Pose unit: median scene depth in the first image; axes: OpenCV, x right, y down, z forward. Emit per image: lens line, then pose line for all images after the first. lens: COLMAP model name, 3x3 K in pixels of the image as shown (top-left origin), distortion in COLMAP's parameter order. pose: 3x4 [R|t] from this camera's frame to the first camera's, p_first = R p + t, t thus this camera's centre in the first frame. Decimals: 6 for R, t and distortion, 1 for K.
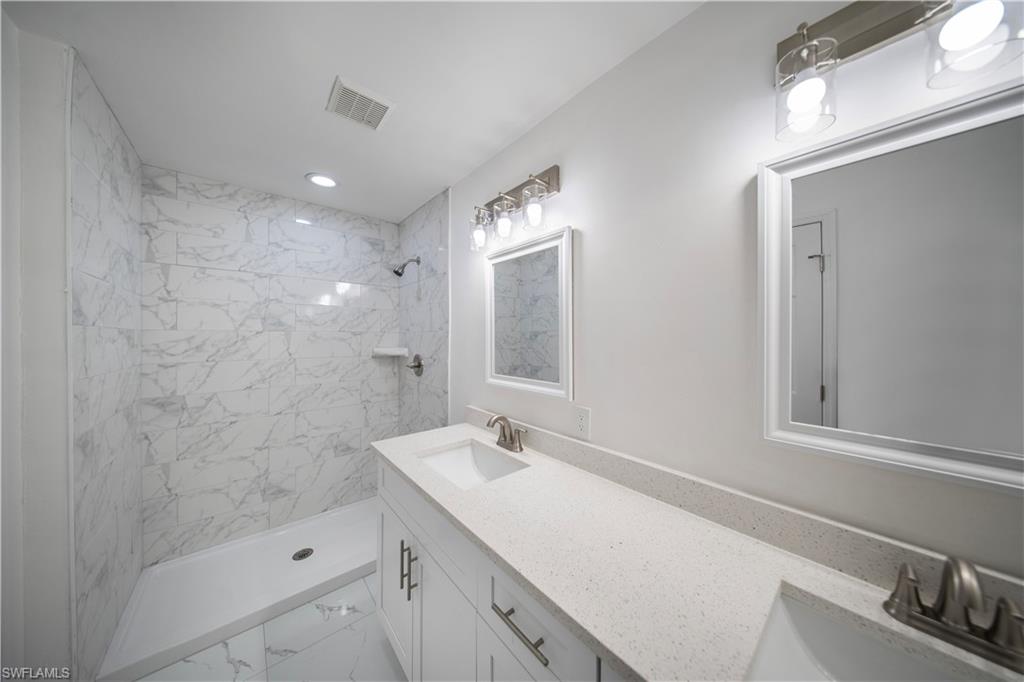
lens RADIAL K [[312.7, 0, 505.1], [0, 312.7, 334.7], [0, 0, 1]] dist [-0.001972, -0.000324]
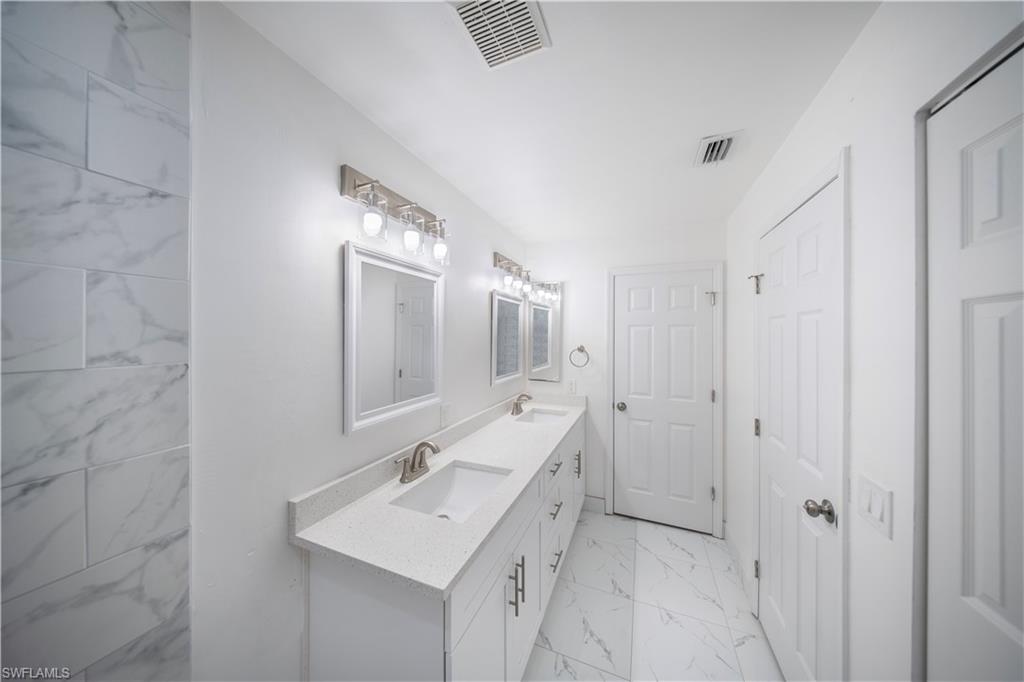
lens RADIAL K [[312.7, 0, 515.8], [0, 312.7, 341.4], [0, 0, 1]] dist [-0.001972, -0.000324]
pose [[-0.460897, -0.002651, 0.887450, -0.644996], [0.013561, 0.999858, 0.010030, -0.033057], [-0.887350, 0.016658, -0.460795, 0.772003]]
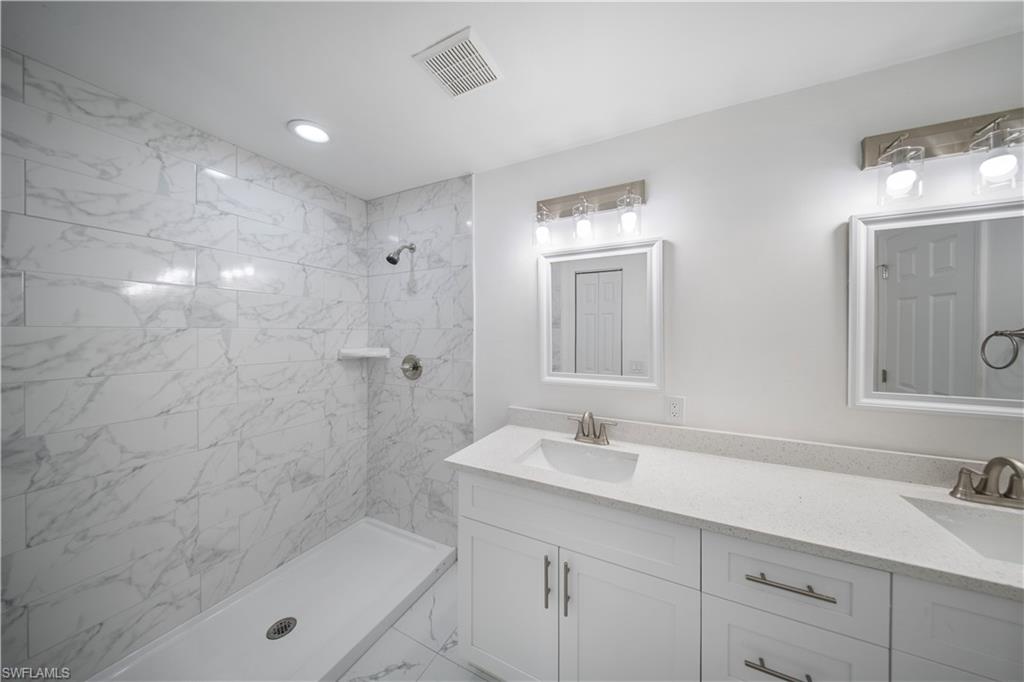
lens RADIAL K [[312.7, 0, 509.0], [0, 312.7, 331.1], [0, 0, 1]] dist [-0.001972, -0.000324]
pose [[0.920343, -0.001009, 0.391111, -0.427734], [0.000622, 0.999999, 0.001117, -0.005316], [-0.391112, -0.000785, 0.920343, 0.102047]]
